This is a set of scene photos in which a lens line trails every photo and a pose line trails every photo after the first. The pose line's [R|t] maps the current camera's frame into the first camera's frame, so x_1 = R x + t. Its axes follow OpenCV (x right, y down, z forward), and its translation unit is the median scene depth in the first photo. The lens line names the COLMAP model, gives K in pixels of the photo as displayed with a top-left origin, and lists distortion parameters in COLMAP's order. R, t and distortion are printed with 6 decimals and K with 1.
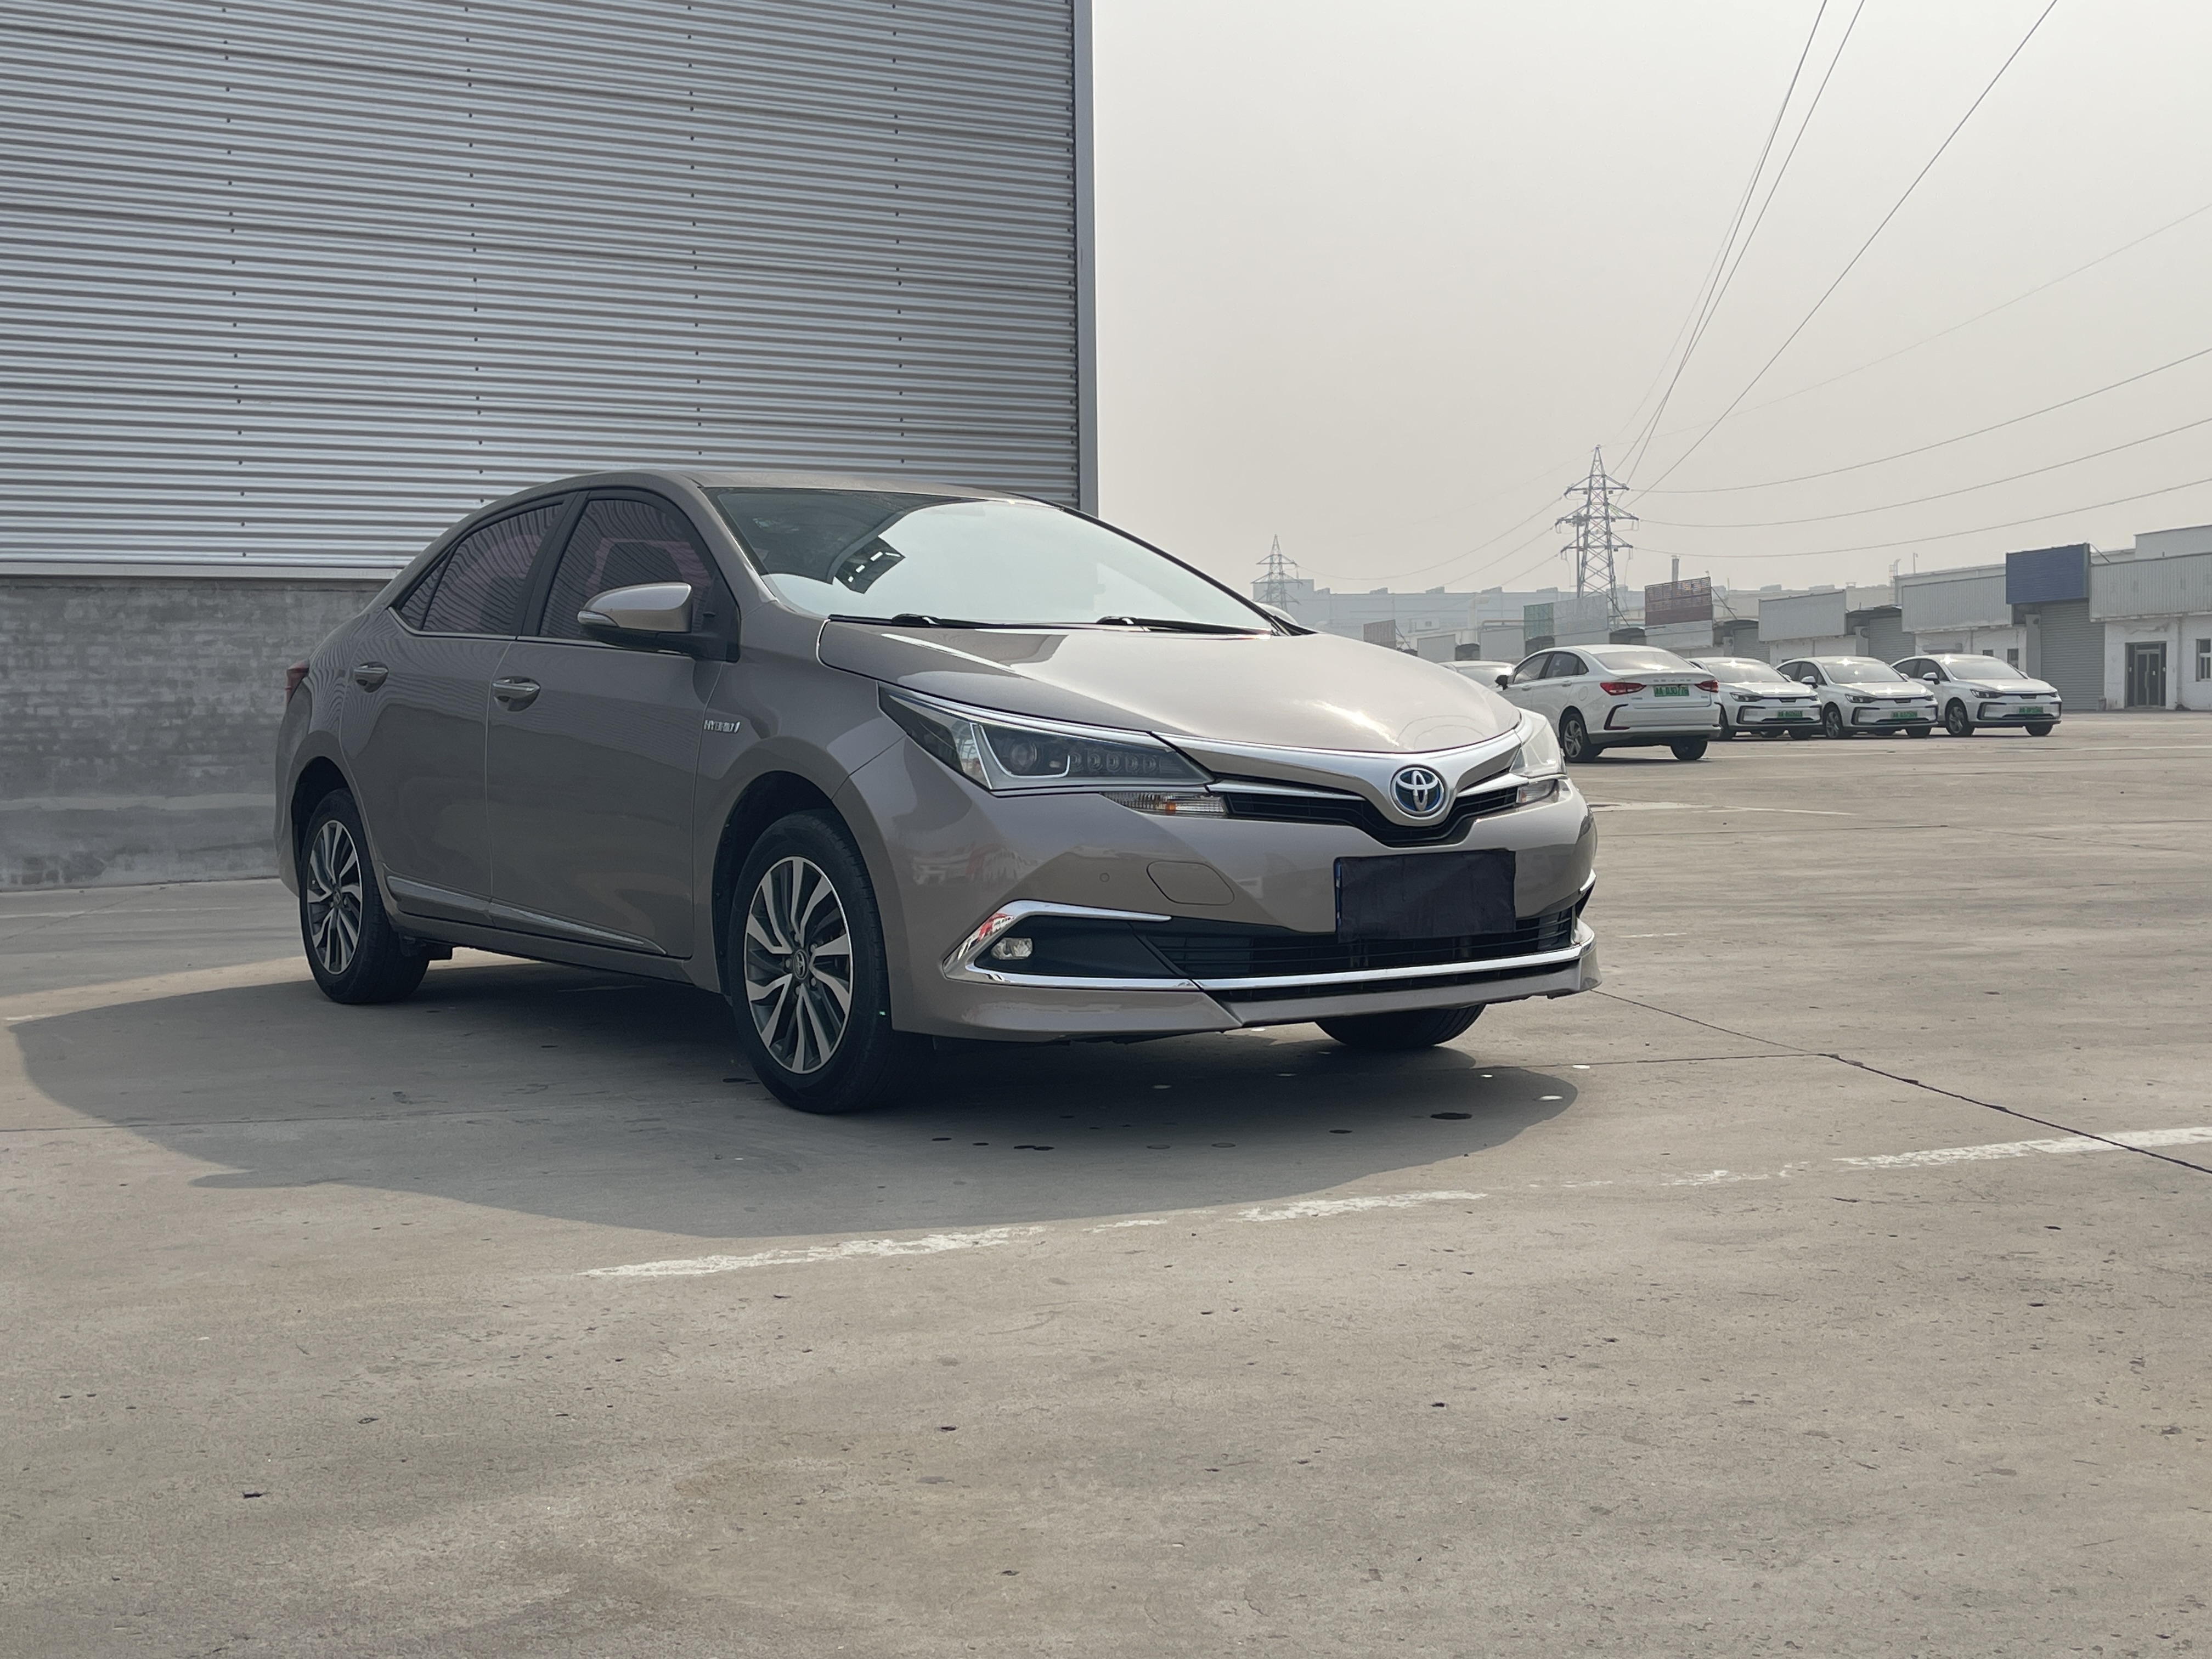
lens RADIAL K [[2555.8, 0, 1104.4], [0, 2555.8, 836.3], [0, 0, 1]] dist [0.059727, 0.000000]
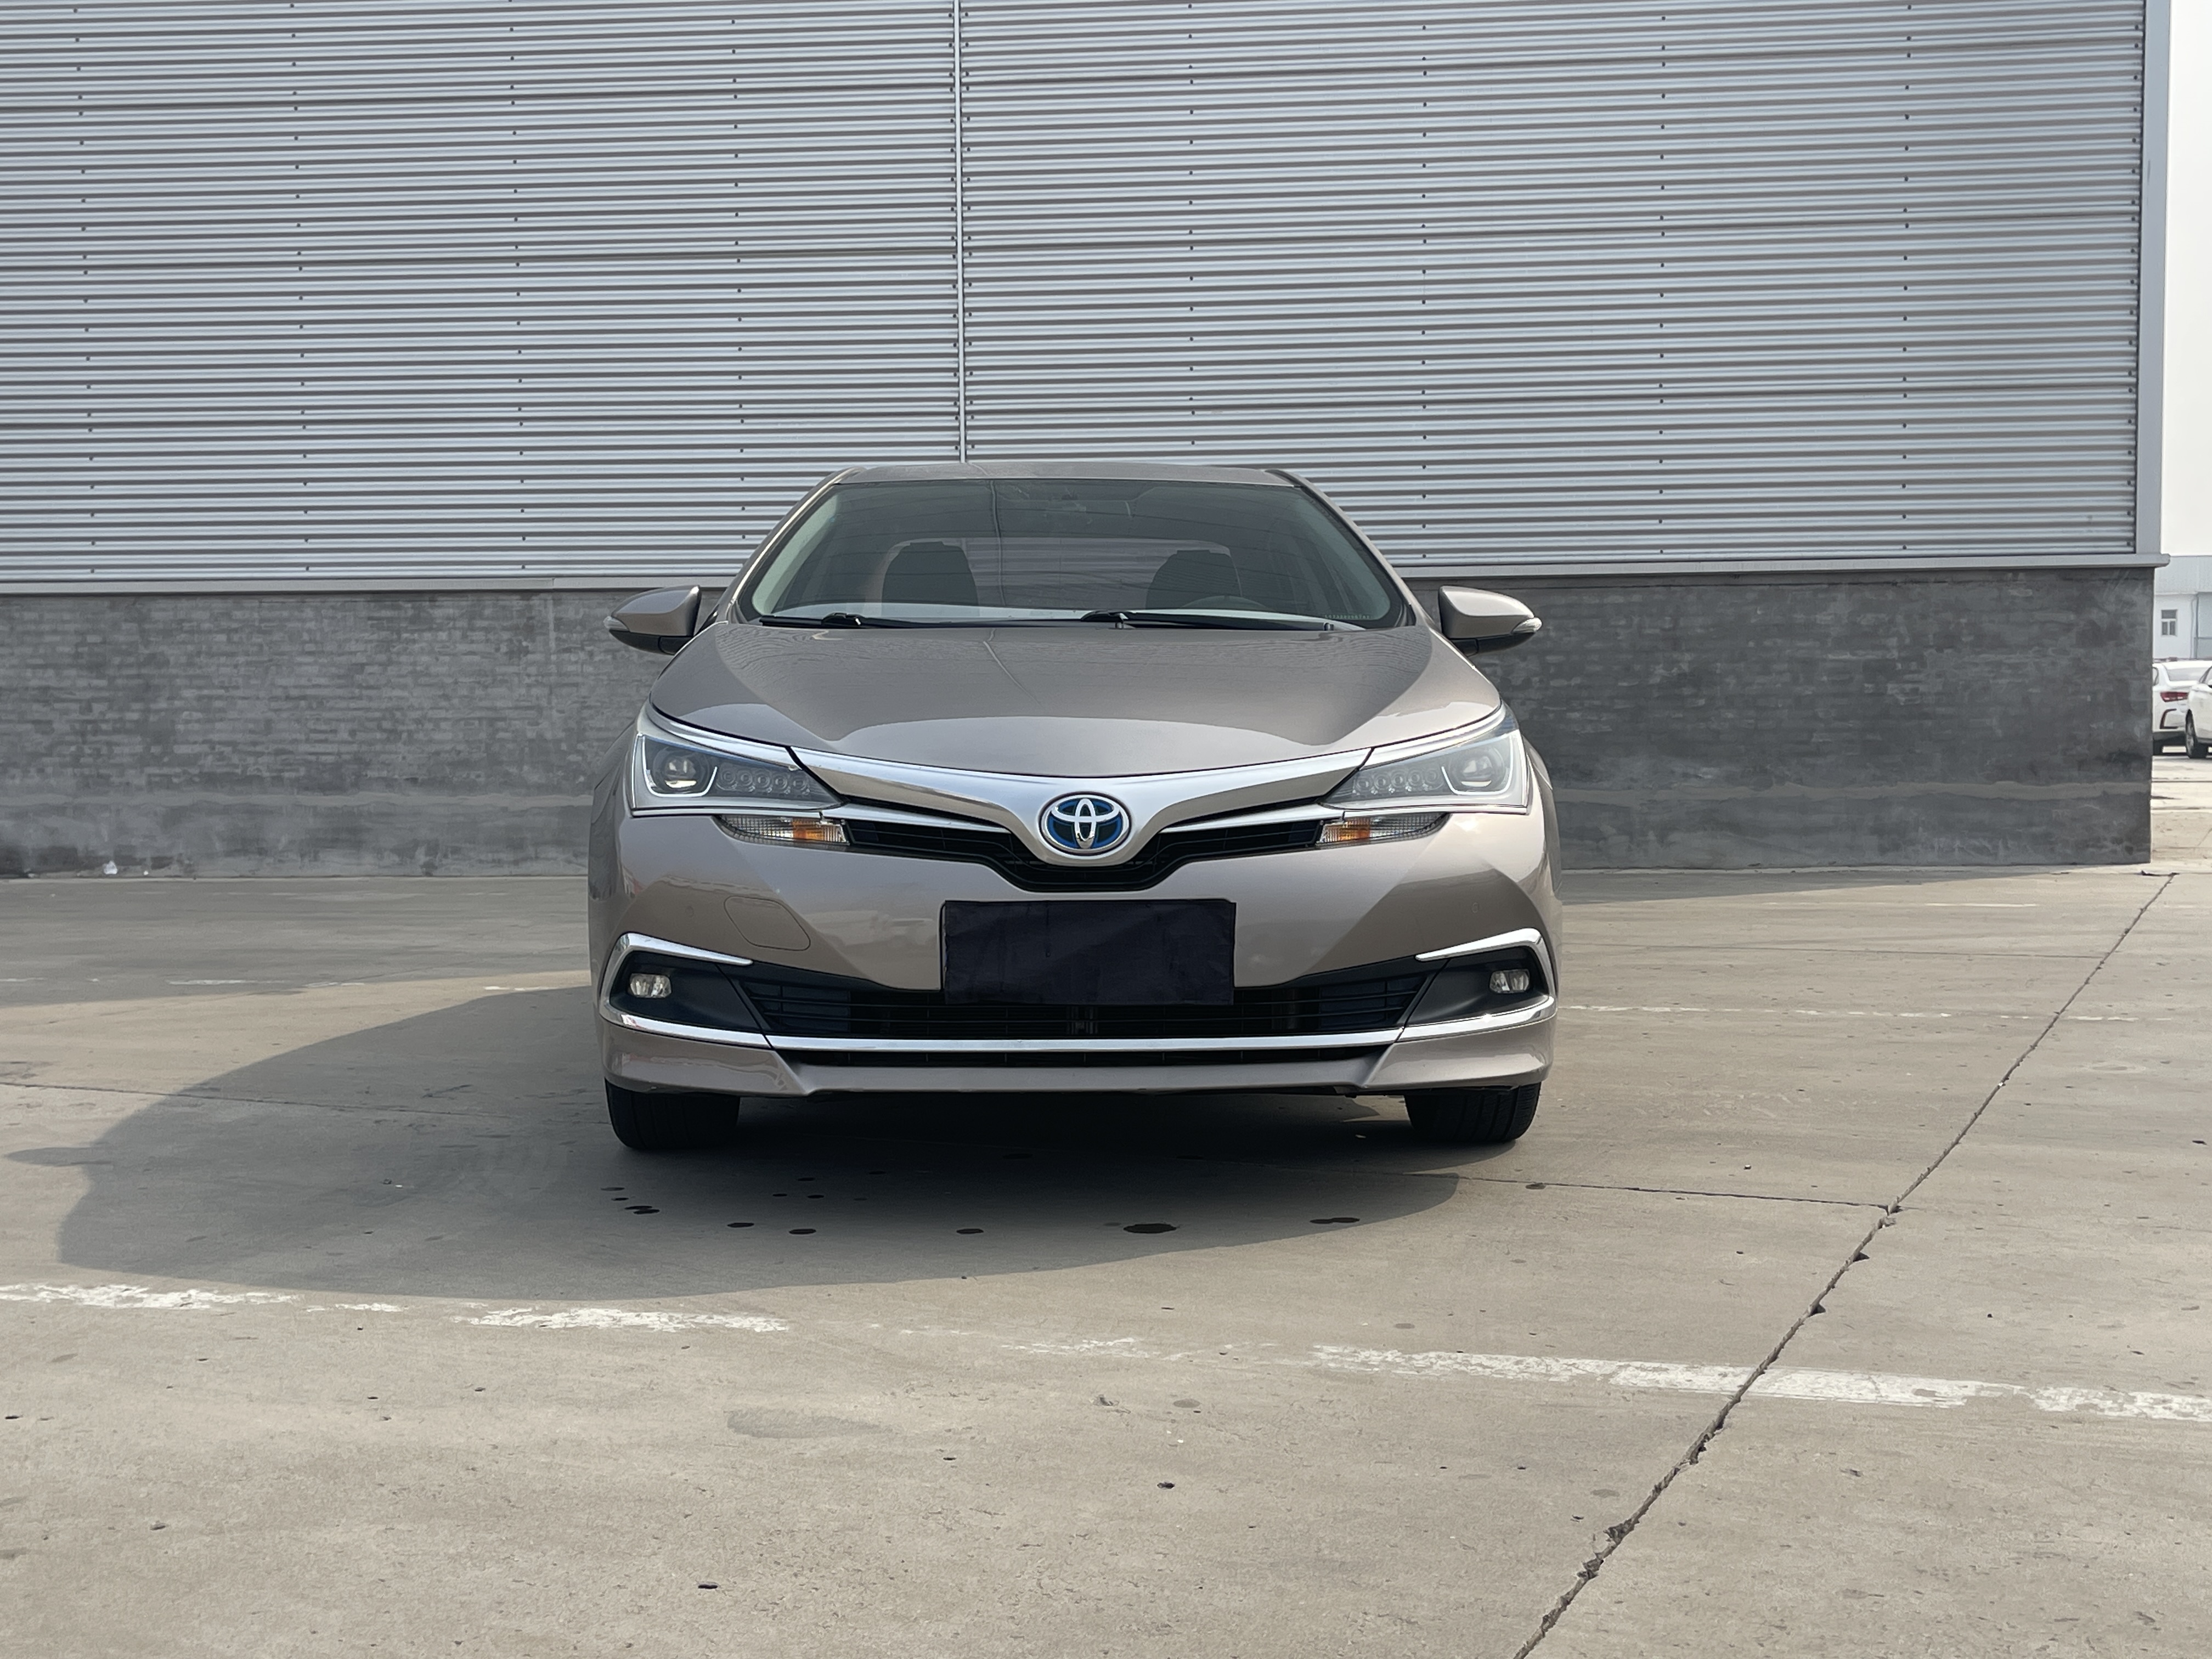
lens RADIAL K [[2555.8, 0, 1104.8], [0, 2555.8, 811.8], [0, 0, 1]] dist [0.059727, 0.000000]
pose [[0.830270, 0.025899, -0.556760, 0.220813], [-0.029055, 0.999573, 0.003169, -0.009247], [0.556604, 0.013546, 0.830667, 0.124785]]
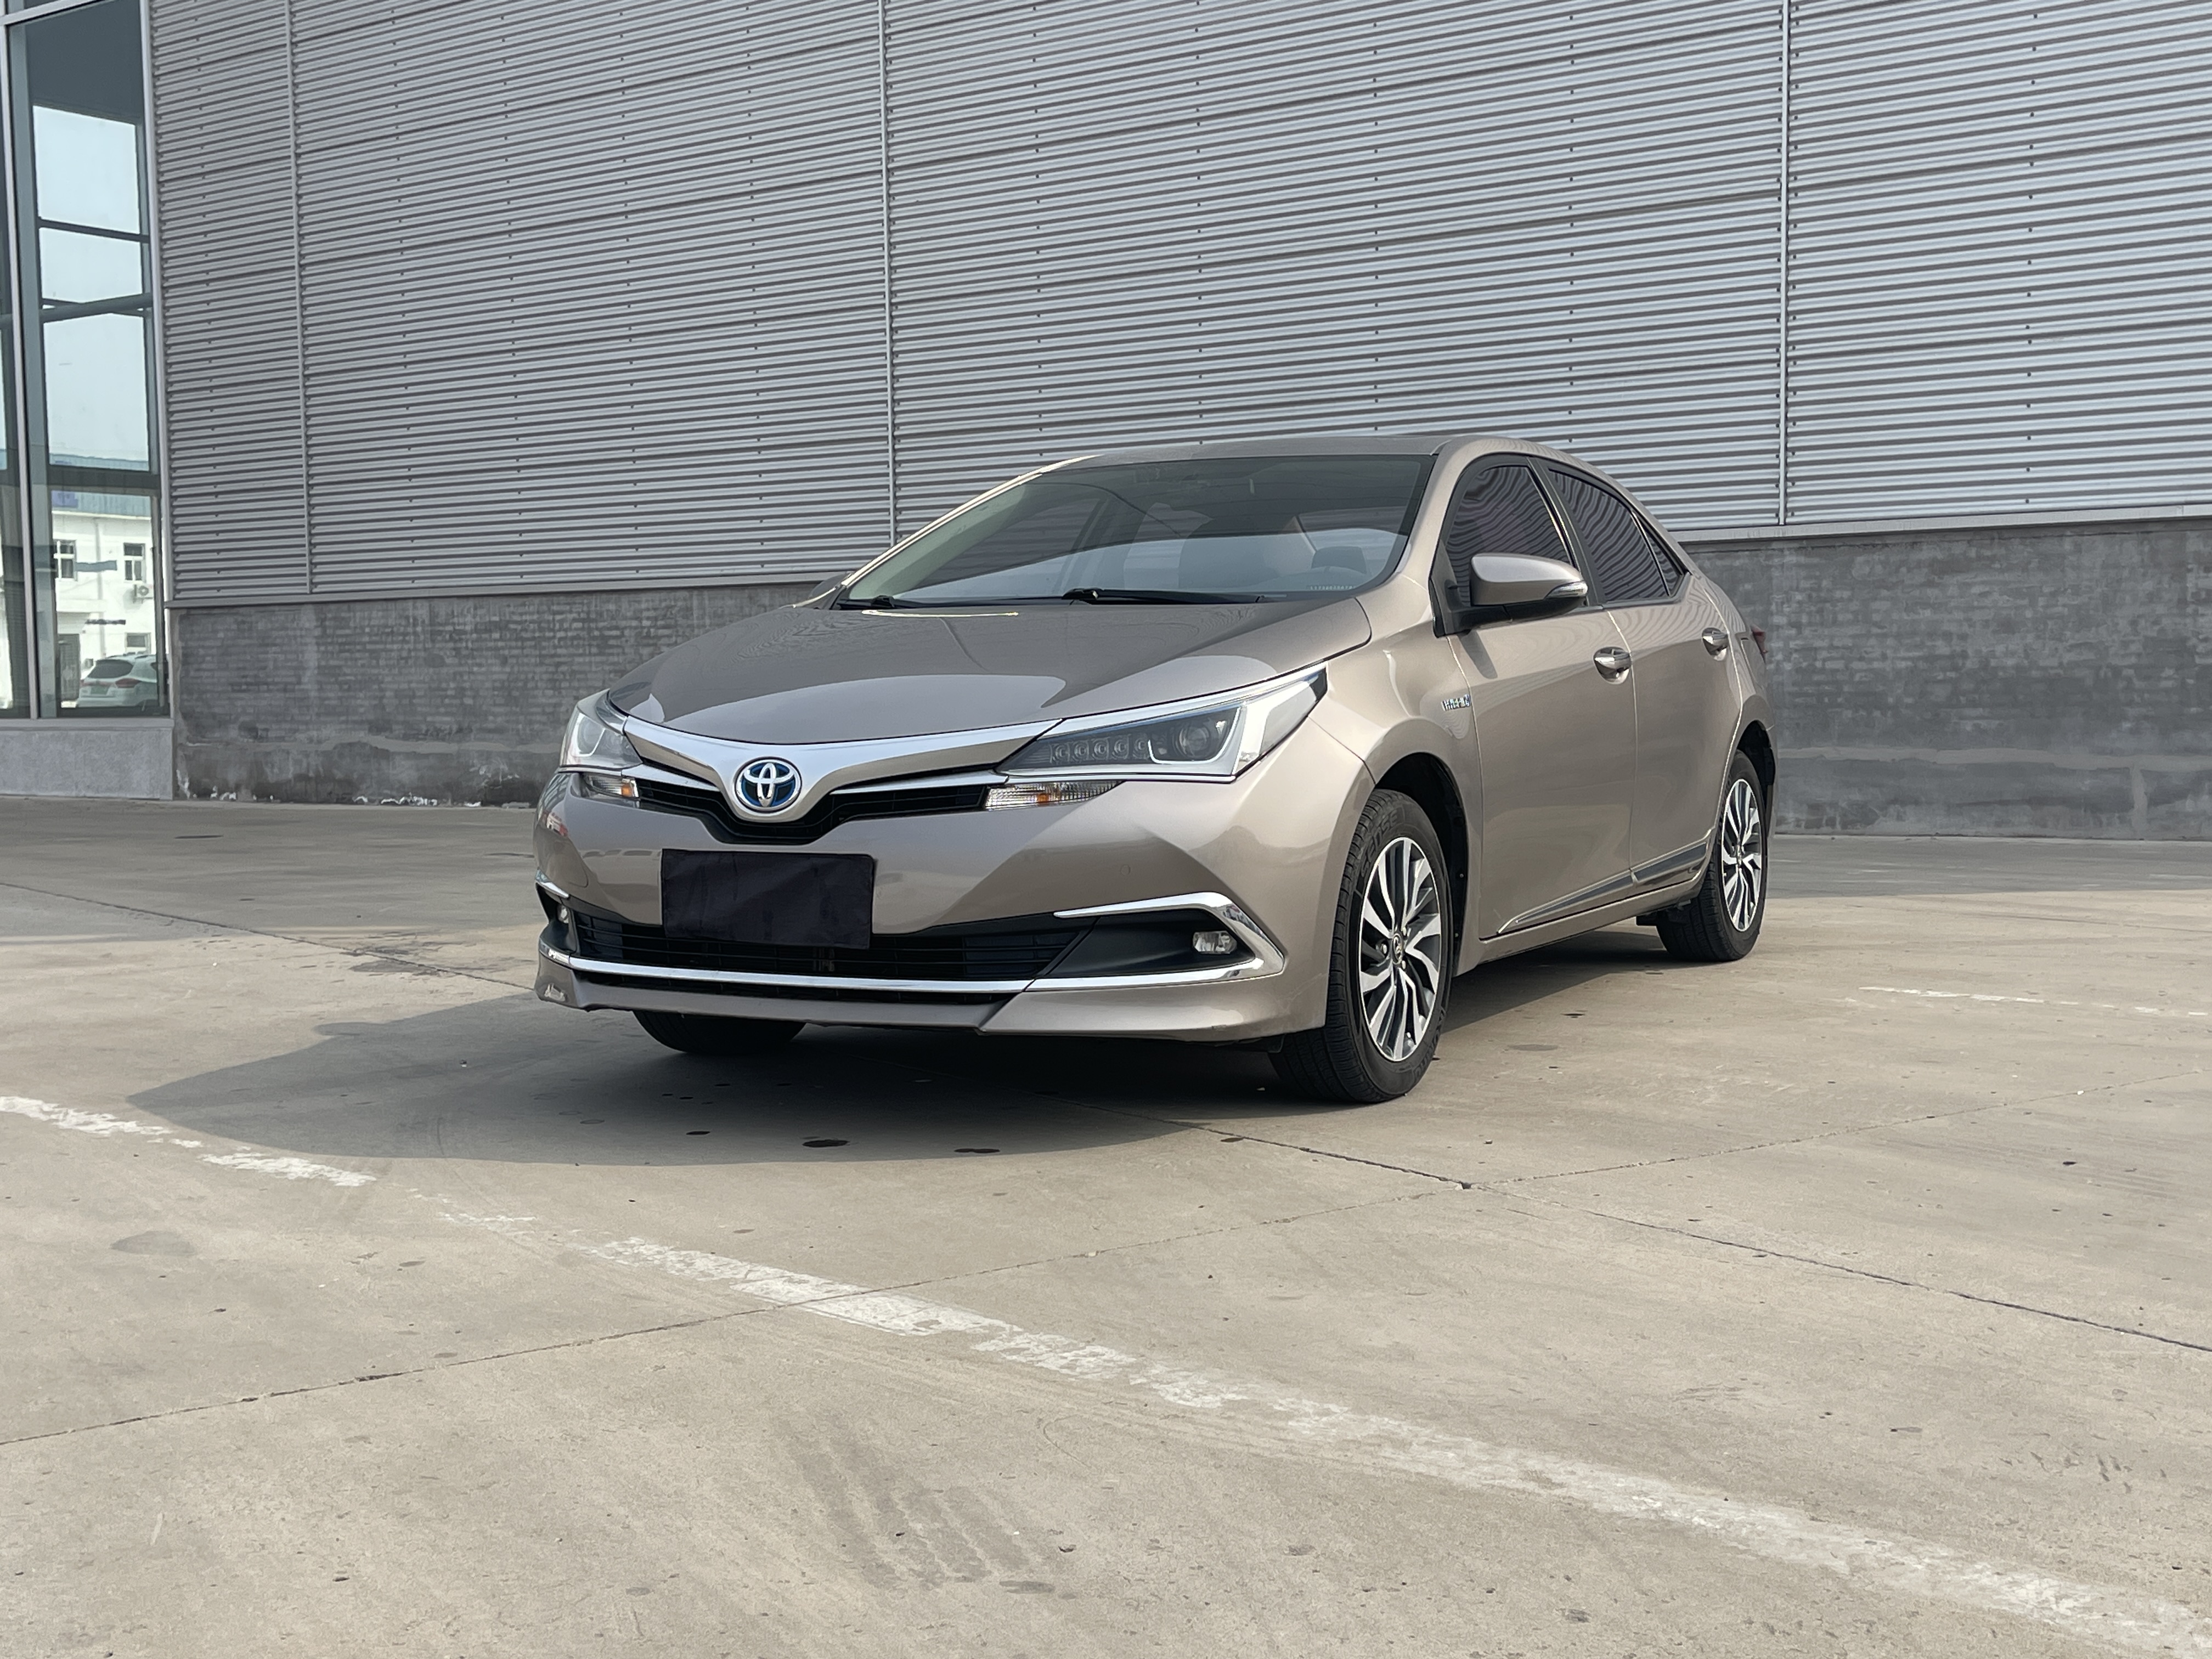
lens RADIAL K [[2555.8, 0, 1122.2], [0, 2555.8, 823.5], [0, 0, 1]] dist [0.059727, 0.000000]
pose [[0.461220, 0.055302, -0.885561, 0.381722], [-0.036744, 0.998390, 0.043211, -0.018465], [0.886525, 0.012609, 0.462509, 0.260689]]
